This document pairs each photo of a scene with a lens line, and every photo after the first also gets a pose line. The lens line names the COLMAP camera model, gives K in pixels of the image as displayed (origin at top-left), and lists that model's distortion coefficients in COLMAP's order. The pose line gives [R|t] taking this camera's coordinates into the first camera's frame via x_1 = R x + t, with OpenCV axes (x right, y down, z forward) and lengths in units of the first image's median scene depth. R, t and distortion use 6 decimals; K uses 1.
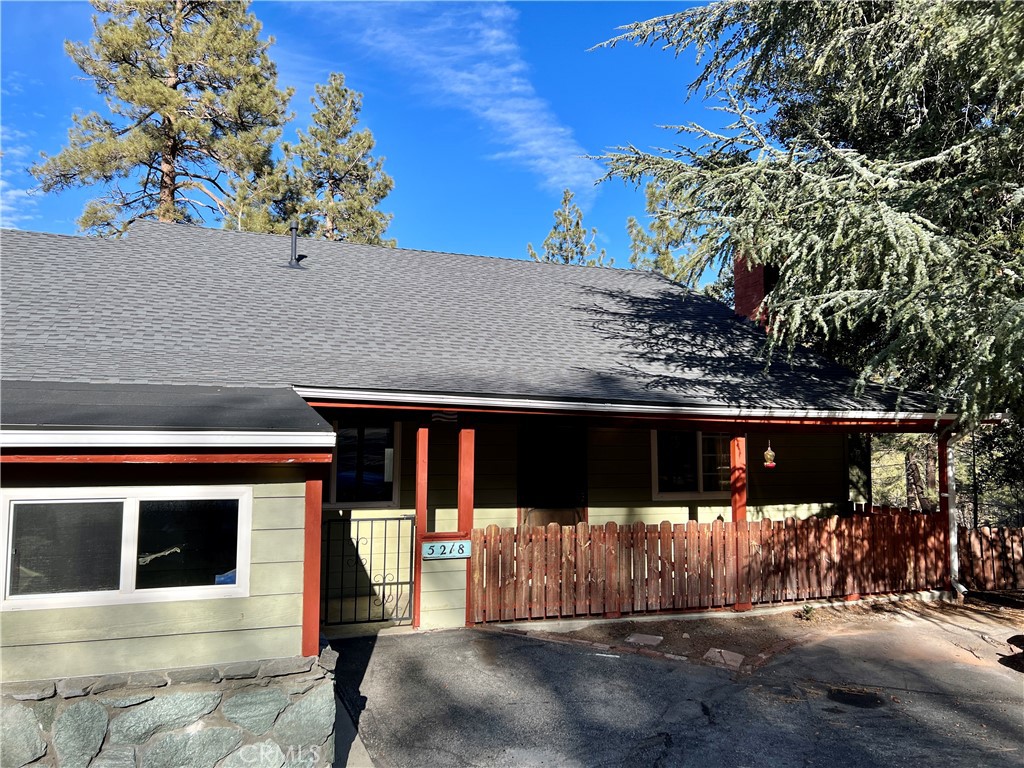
lens RADIAL K [[769.5, 0, 512.0], [0, 769.5, 384.0], [0, 0, 1]] dist [0.027975, -0.000836]
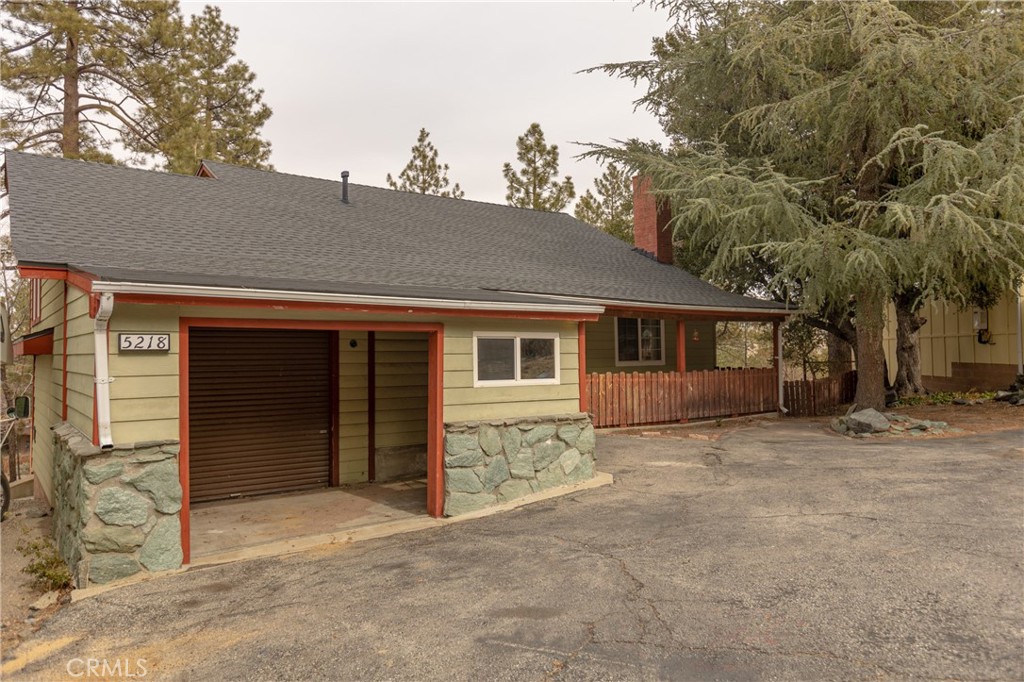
lens RADIAL K [[737.2, 0, 512.0], [0, 737.2, 341.0], [0, 0, 1]] dist [-0.001761, -0.000482]
pose [[0.958733, -0.011451, 0.284077, -1.020815], [-0.002738, 0.998770, 0.049499, 0.057949], [-0.284295, -0.048234, 0.957523, -0.864295]]
